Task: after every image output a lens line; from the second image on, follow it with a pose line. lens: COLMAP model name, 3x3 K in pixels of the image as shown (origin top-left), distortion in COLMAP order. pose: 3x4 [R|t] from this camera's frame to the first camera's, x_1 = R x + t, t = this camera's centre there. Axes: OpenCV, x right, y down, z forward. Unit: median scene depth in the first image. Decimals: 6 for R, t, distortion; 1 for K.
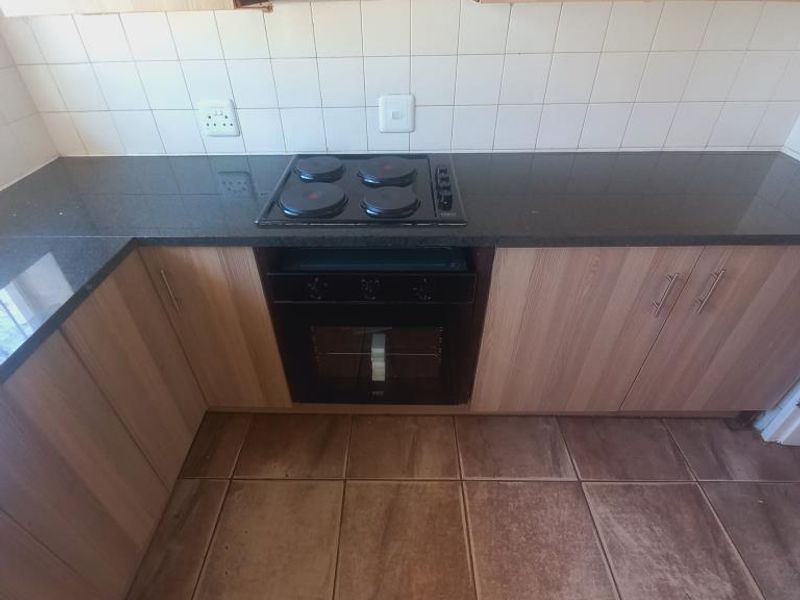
lens RADIAL K [[441.5, 0, 400.0], [0, 441.5, 300.0], [0, 0, 1]] dist [-0.000925, -0.000340]
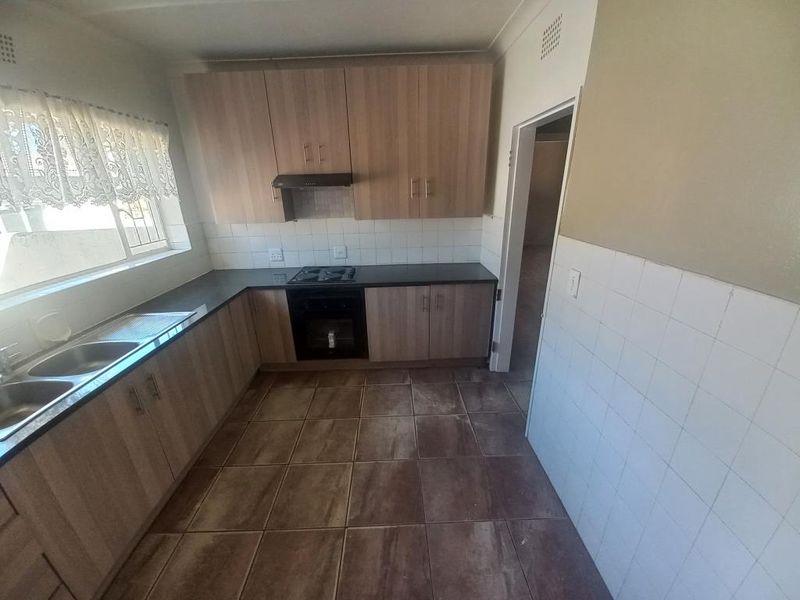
lens RADIAL K [[314.1, 0, 403.2], [0, 314.1, 304.5], [0, 0, 1]] dist [-0.000094, -0.000037]
pose [[0.998667, -0.023068, 0.046166, 0.295714], [0.035416, 0.956996, -0.287930, 0.495912], [-0.037538, 0.289181, 0.956538, -0.848834]]
